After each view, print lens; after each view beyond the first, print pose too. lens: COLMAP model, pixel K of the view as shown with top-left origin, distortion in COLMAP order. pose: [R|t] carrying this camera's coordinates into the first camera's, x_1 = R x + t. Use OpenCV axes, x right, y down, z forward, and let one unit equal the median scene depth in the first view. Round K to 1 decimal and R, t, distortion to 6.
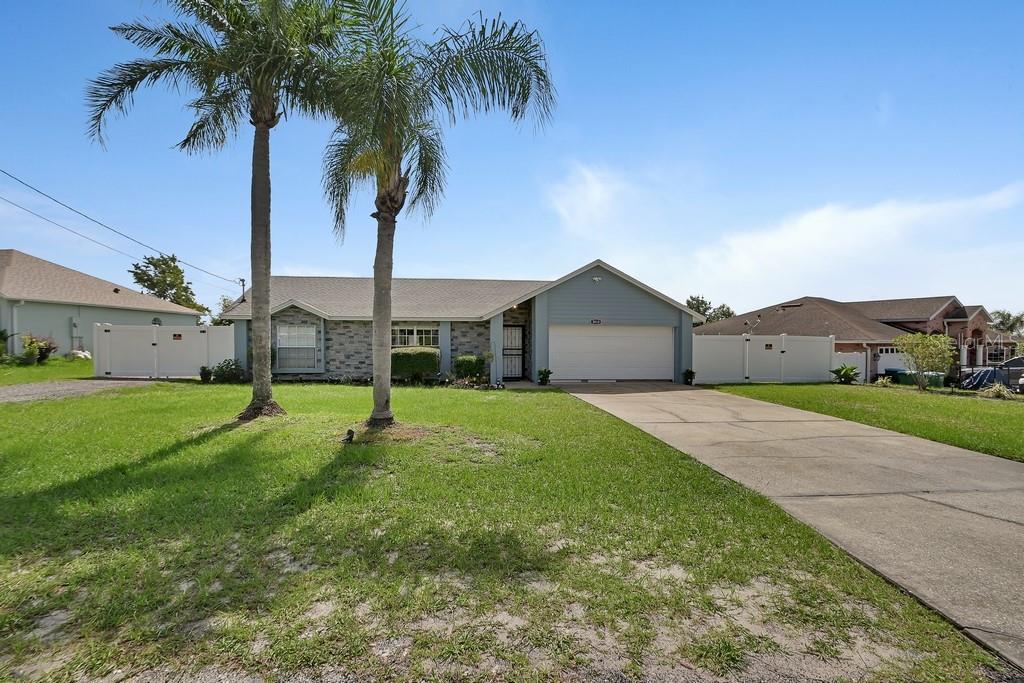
lens RADIAL K [[472.9, 0, 512.9], [0, 472.9, 322.3], [0, 0, 1]] dist [0.002833, -0.000073]
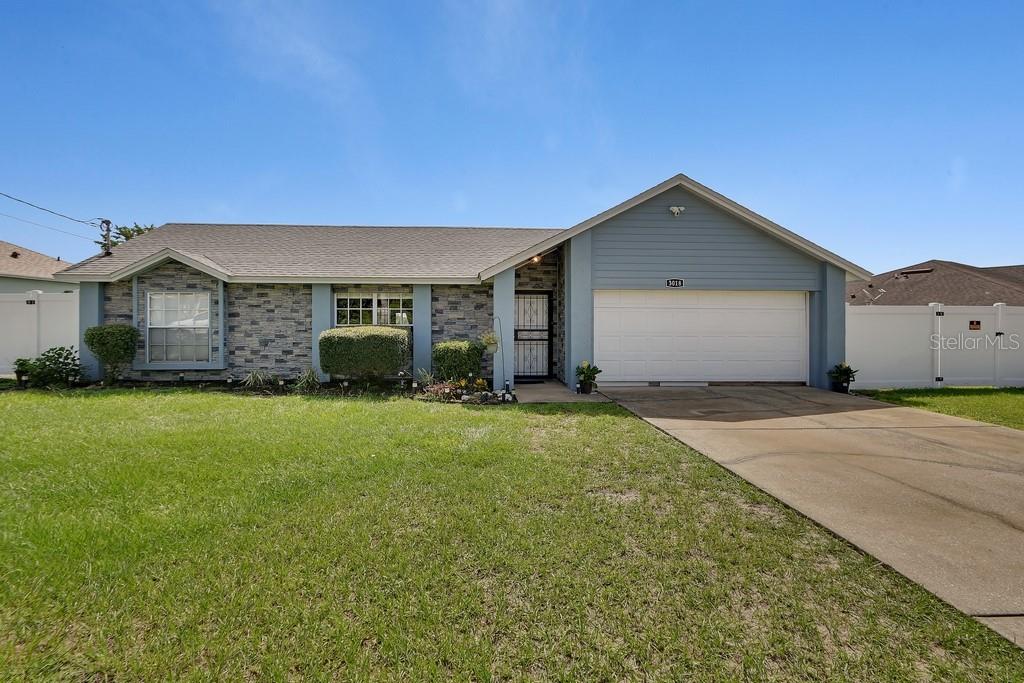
lens RADIAL K [[472.9, 0, 512.9], [0, 472.9, 322.3], [0, 0, 1]] dist [0.002833, -0.000073]
pose [[0.998206, -0.002447, -0.059819, 0.011097], [0.004600, 0.999346, 0.035868, 0.025613], [0.059692, -0.036079, 0.997565, 0.406860]]
